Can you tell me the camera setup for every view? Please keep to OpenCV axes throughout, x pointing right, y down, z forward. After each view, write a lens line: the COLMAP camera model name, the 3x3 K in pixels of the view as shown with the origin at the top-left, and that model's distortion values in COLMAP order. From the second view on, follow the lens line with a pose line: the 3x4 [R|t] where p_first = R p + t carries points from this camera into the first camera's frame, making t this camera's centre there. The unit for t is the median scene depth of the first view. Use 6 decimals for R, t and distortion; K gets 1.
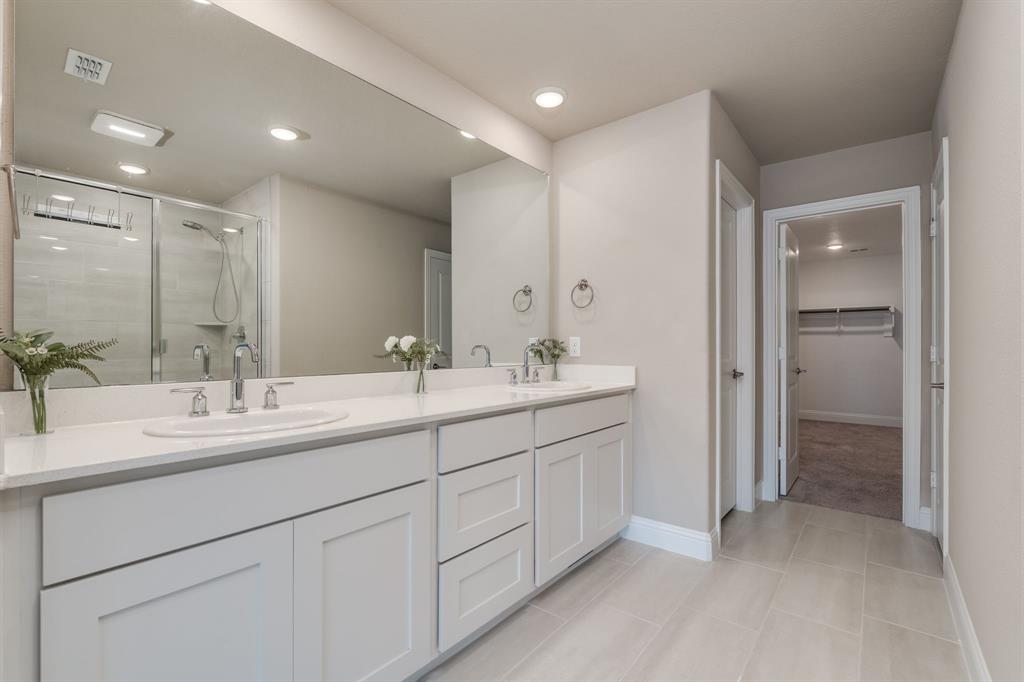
lens RADIAL K [[453.0, 0, 513.2], [0, 453.0, 348.8], [0, 0, 1]] dist [-0.004737, -0.000474]
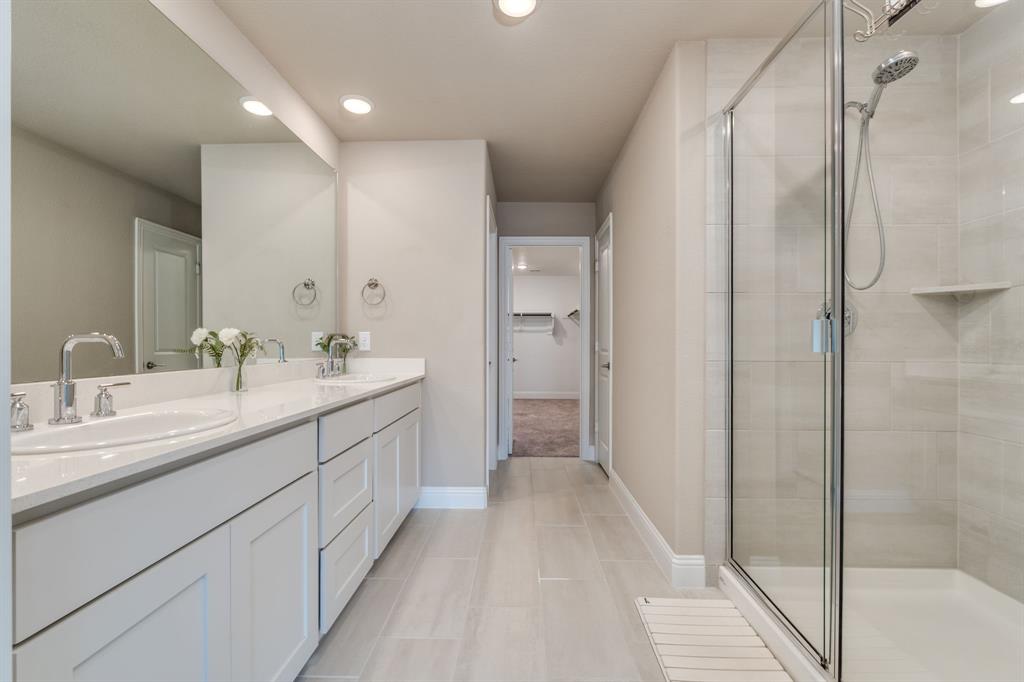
lens RADIAL K [[444.6, 0, 513.4], [0, 444.6, 346.8], [0, 0, 1]] dist [-0.001616, -0.000178]
pose [[0.788994, -0.004186, 0.614386, -0.239442], [-0.000017, 0.999977, 0.006835, 0.001616], [-0.614401, -0.005403, 0.788976, -0.038021]]
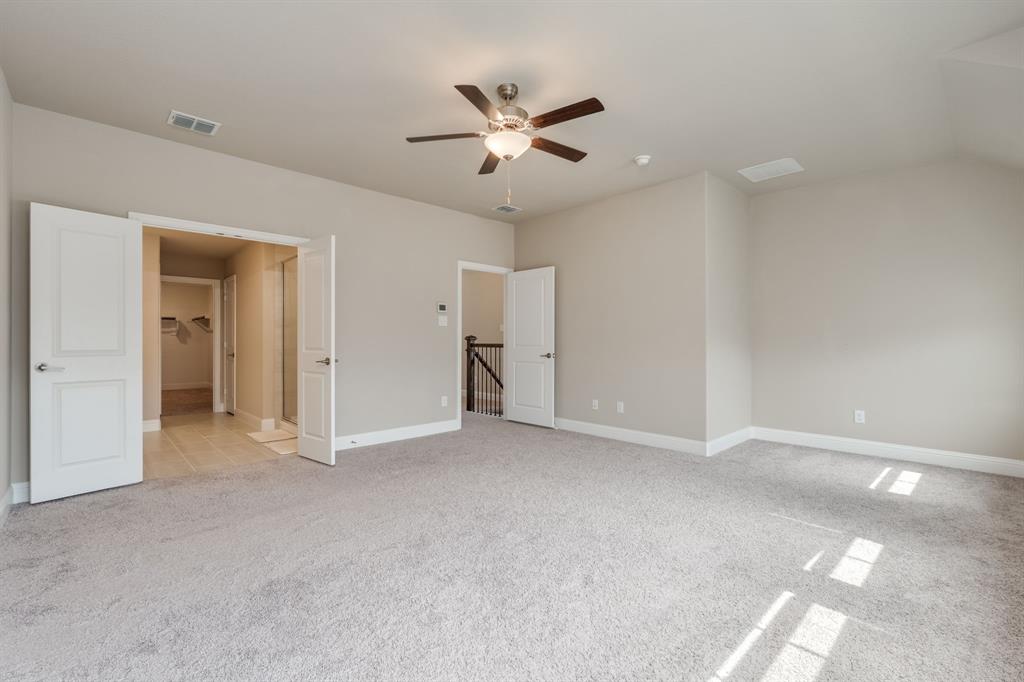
lens RADIAL K [[444.6, 0, 513.4], [0, 444.6, 346.8], [0, 0, 1]] dist [-0.001616, -0.000178]
pose [[0.124575, -0.004656, 0.992199, -1.479767], [-0.005708, 0.999969, 0.005409, -0.001024], [-0.992194, -0.006338, 0.124545, -1.035321]]
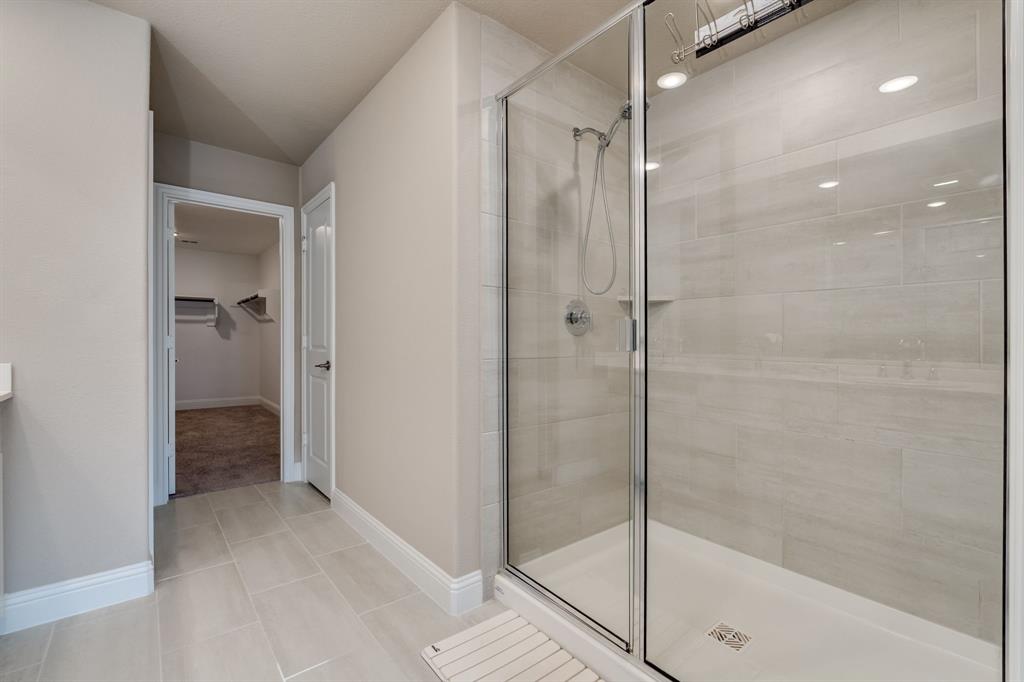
lens RADIAL K [[446.8, 0, 509.4], [0, 446.8, 342.0], [0, 0, 1]] dist [-0.002131, -0.000737]
pose [[0.200567, -0.004589, 0.979669, -0.200904], [-0.007291, 0.999954, 0.006177, -0.001229], [-0.979653, -0.008381, 0.200524, 0.167439]]
